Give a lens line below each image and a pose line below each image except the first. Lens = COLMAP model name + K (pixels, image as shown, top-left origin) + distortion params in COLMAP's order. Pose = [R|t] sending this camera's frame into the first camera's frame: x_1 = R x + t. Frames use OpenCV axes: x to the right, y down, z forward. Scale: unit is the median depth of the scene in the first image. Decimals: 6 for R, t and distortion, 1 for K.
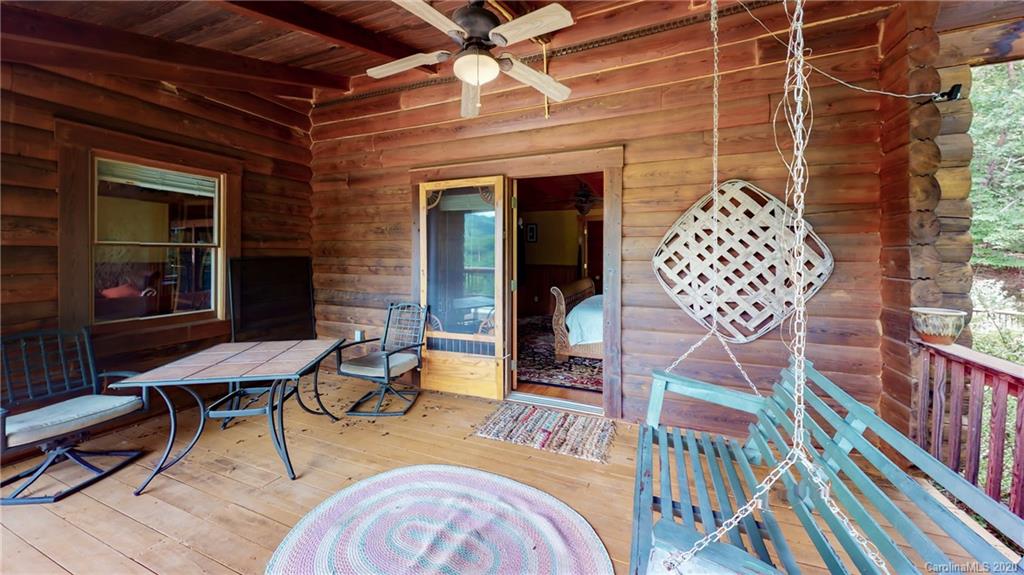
lens RADIAL K [[374.9, 0, 513.1], [0, 374.9, 289.1], [0, 0, 1]] dist [-0.000768, 0.000004]
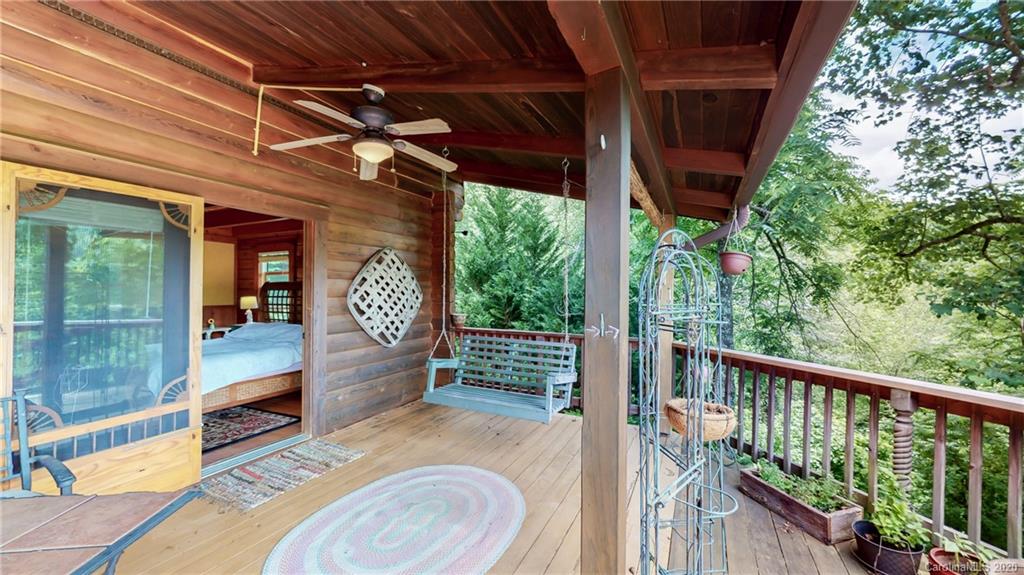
lens RADIAL K [[374.9, 0, 513.1], [0, 374.9, 289.1], [0, 0, 1]] dist [-0.000768, 0.000004]
pose [[0.059587, 0.010691, 0.998166, -1.018972], [0.101684, 0.994676, -0.016724, -0.024484], [-0.993031, 0.102494, 0.058183, 0.368072]]
